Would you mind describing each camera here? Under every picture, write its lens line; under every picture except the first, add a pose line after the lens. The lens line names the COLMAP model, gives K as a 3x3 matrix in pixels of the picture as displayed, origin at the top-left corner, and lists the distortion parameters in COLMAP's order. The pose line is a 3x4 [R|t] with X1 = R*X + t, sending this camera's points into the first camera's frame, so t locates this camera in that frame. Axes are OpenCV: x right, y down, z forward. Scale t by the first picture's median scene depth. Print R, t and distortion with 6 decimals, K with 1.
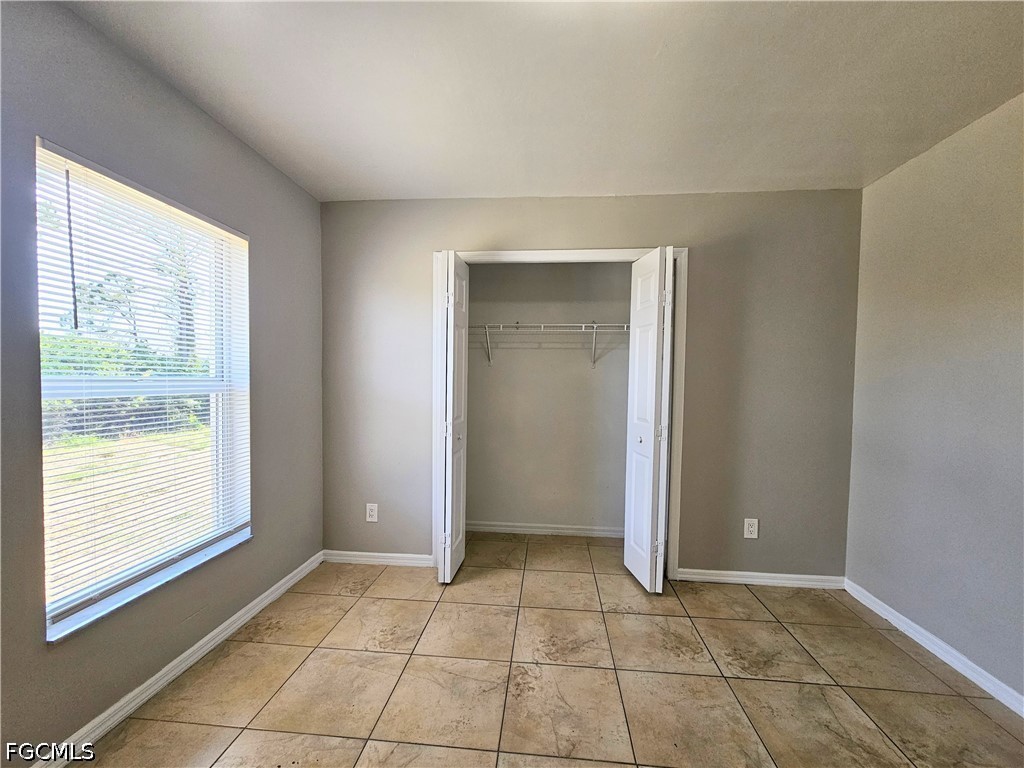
lens RADIAL K [[423.0, 0, 513.8], [0, 423.0, 393.8], [0, 0, 1]] dist [-0.009075, 0.006611]
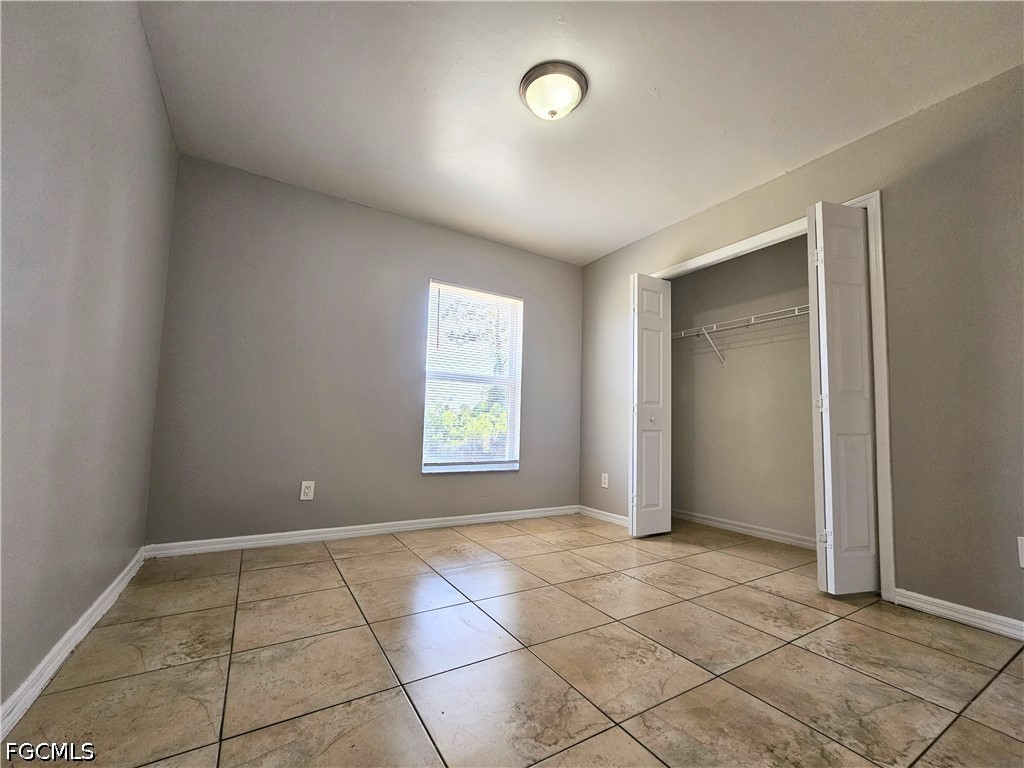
lens RADIAL K [[423.0, 0, 513.8], [0, 423.0, 393.8], [0, 0, 1]] dist [-0.009075, 0.006611]
pose [[0.599339, -0.058079, -0.798386, 0.737234], [-0.047738, 0.992996, -0.108072, 0.219402], [0.799071, 0.102885, 0.592369, -0.052618]]
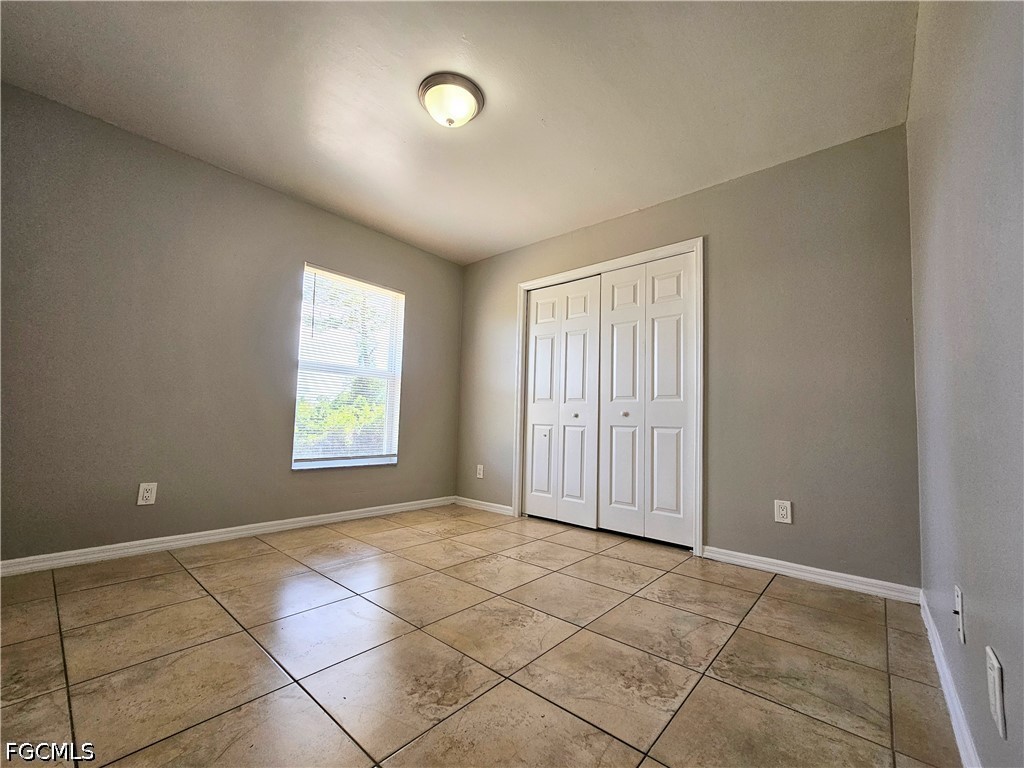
lens RADIAL K [[420.3, 0, 511.5], [0, 420.3, 395.5], [0, 0, 1]] dist [-0.009001, 0.006135]
pose [[0.813391, -0.027713, -0.581057, 0.739914], [-0.039792, 0.993874, -0.103105, 0.221864], [0.580355, 0.106986, 0.807305, -0.123889]]
